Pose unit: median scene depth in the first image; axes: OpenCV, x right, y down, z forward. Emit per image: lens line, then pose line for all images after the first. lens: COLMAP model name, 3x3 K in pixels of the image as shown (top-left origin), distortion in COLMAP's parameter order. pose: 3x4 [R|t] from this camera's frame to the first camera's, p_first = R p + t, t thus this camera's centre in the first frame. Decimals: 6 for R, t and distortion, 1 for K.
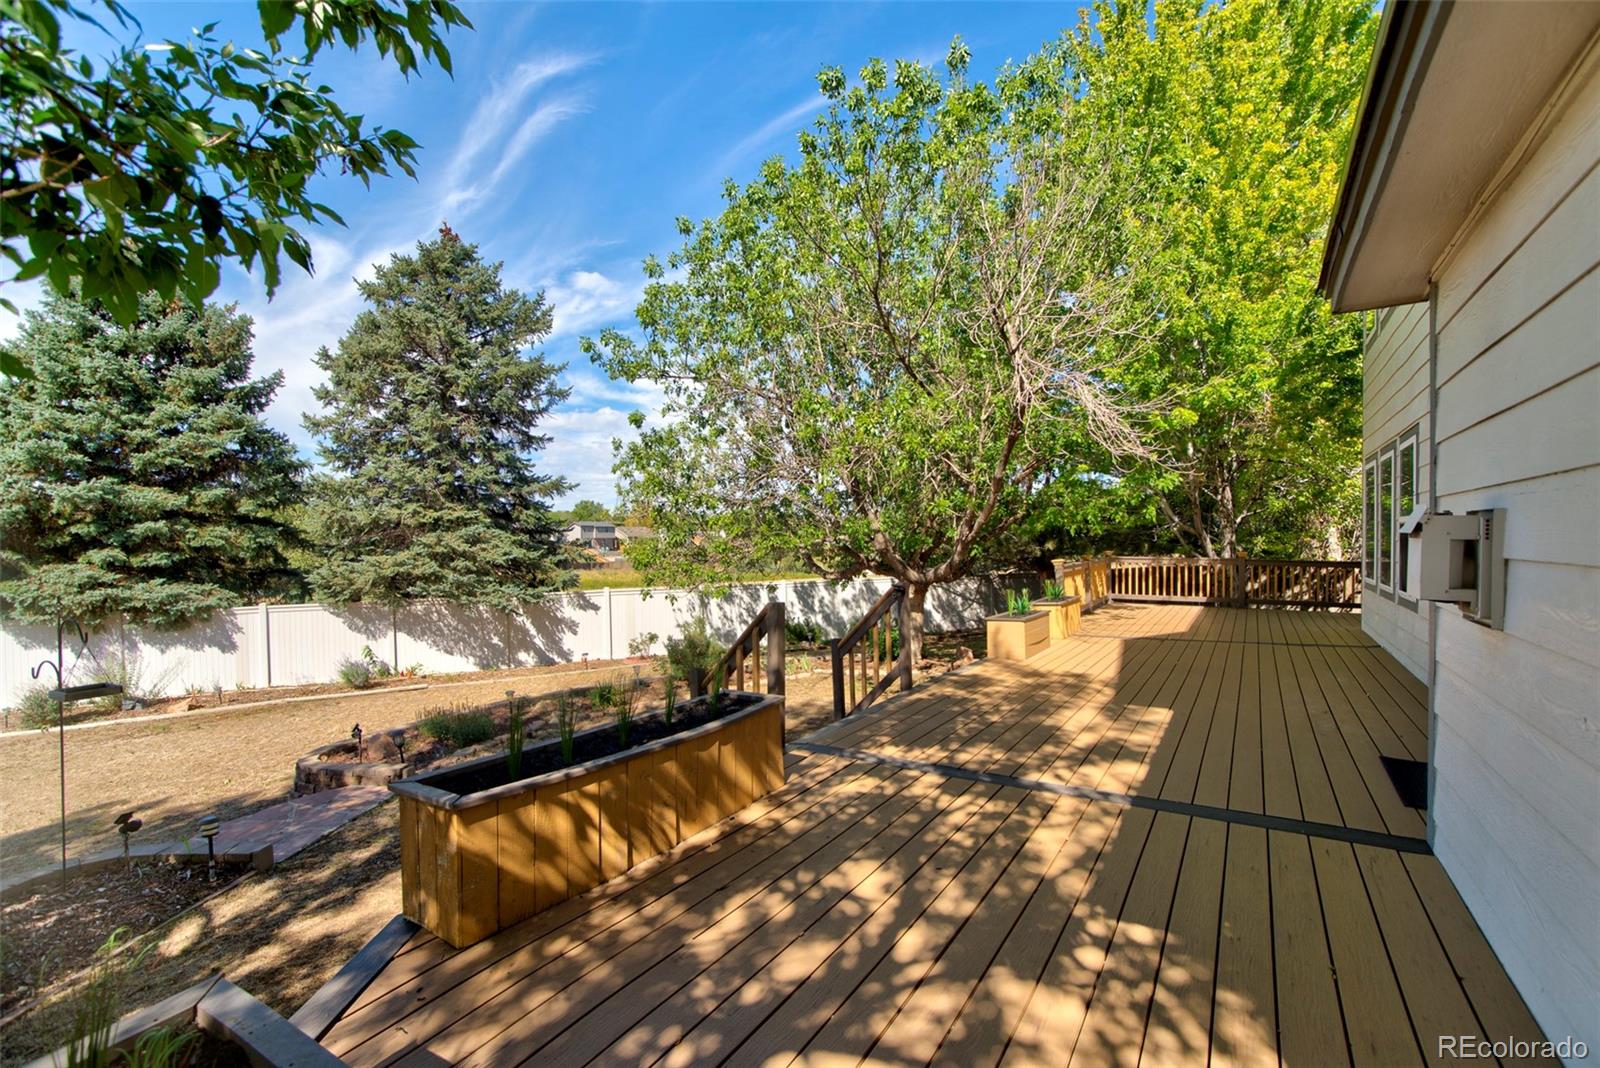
lens RADIAL K [[739.8, 0, 793.1], [0, 739.8, 540.4], [0, 0, 1]] dist [0.000692, 0.000589]
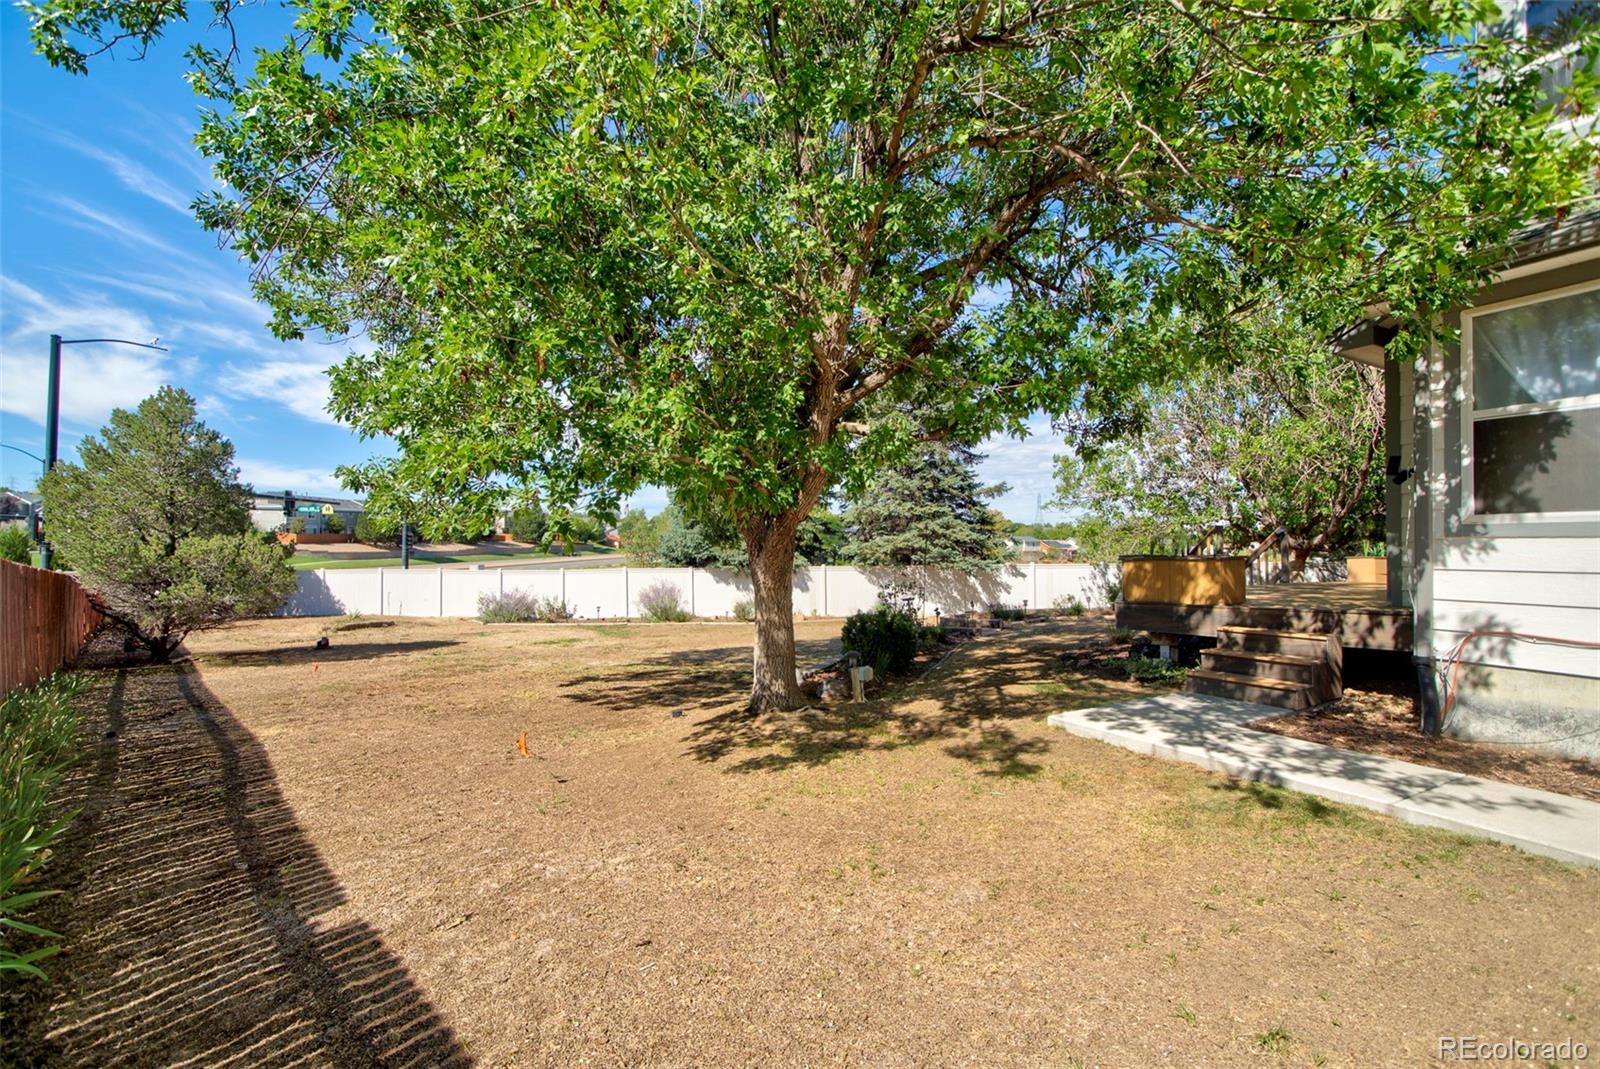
lens RADIAL K [[739.8, 0, 793.1], [0, 739.8, 540.9], [0, 0, 1]] dist [0.000692, 0.000589]
pose [[0.901761, 0.001066, -0.432235, -0.063316], [-0.006147, 0.999927, -0.010359, 0.046411], [0.432192, 0.011998, 0.901702, -0.485086]]
